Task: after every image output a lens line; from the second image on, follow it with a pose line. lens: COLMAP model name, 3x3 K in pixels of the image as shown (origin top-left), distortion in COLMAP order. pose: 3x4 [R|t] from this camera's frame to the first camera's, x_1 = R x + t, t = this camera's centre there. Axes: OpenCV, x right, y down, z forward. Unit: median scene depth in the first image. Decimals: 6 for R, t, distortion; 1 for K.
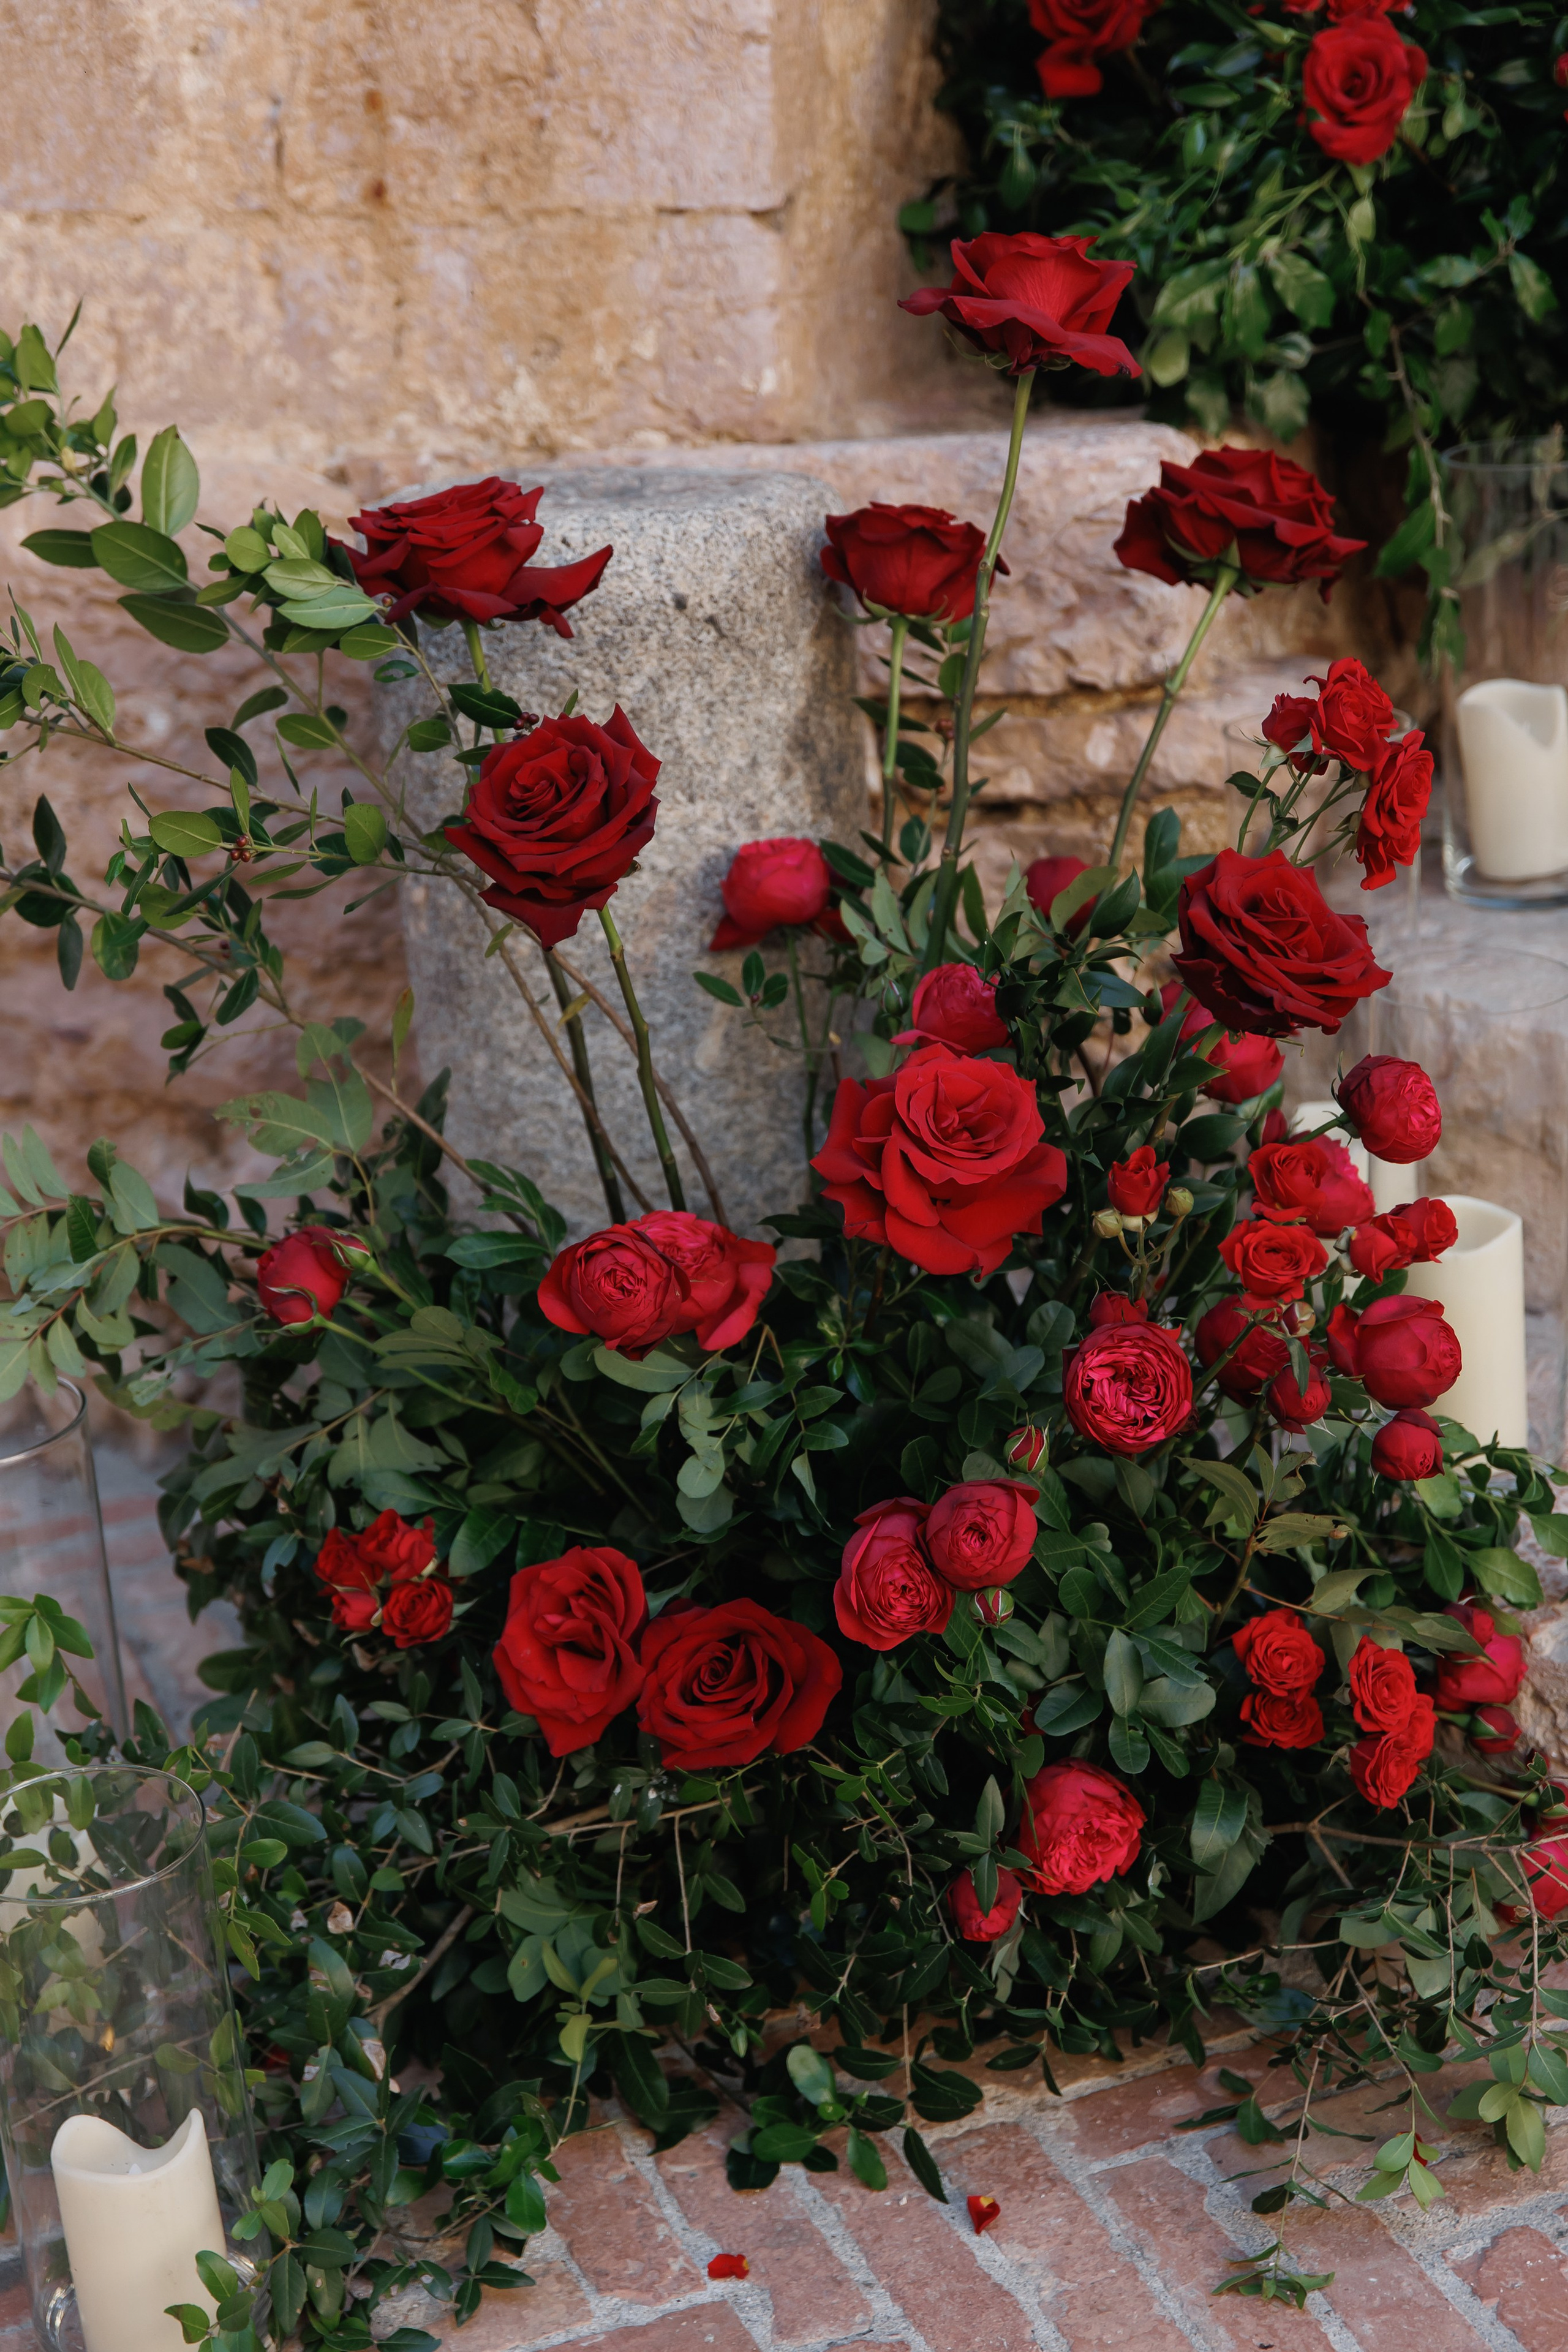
lens RADIAL K [[3985.3, 0, 815.0], [0, 3985.3, 1172.8], [0, 0, 1]] dist [-0.003718, -0.030914]
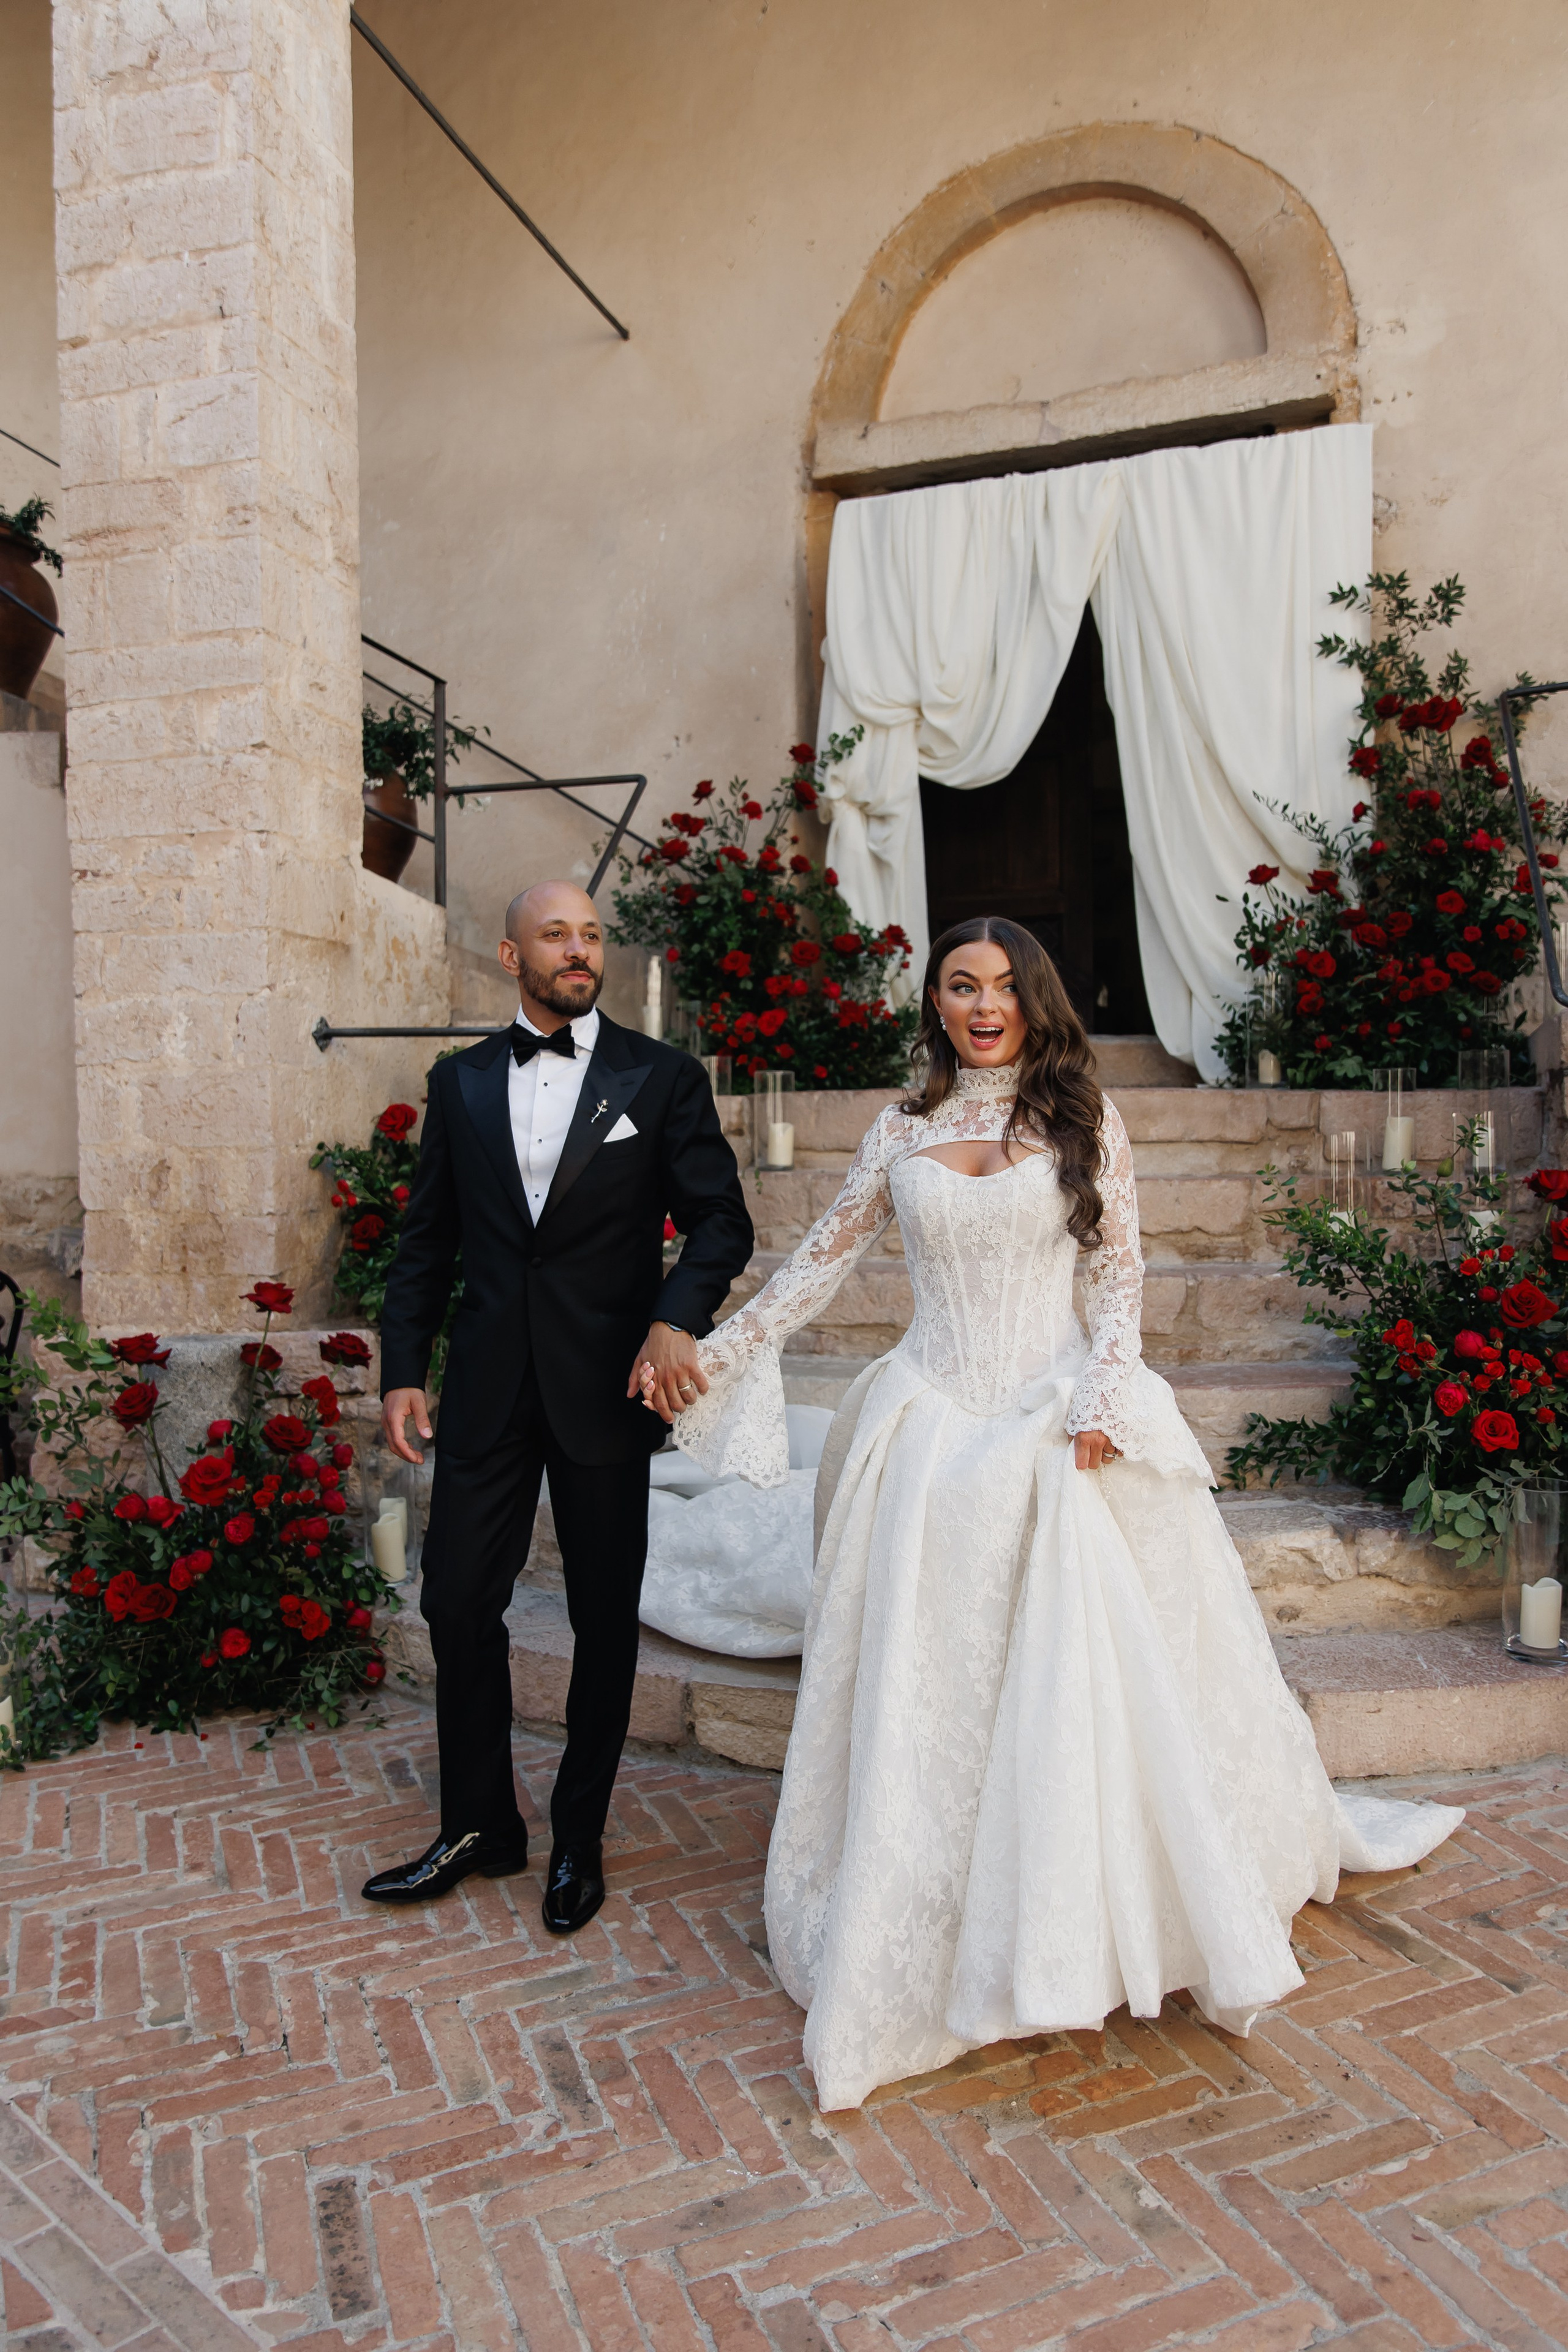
lens RADIAL K [[1676.4, 0, 778.2], [0, 1676.4, 1177.3], [0, 0, 1]] dist [-0.006645, -0.003720]
pose [[0.999237, 0.026574, 0.028629, 0.471005], [-0.017136, 0.956857, -0.290054, 0.158380], [-0.035102, 0.289343, 0.956582, -0.723139]]
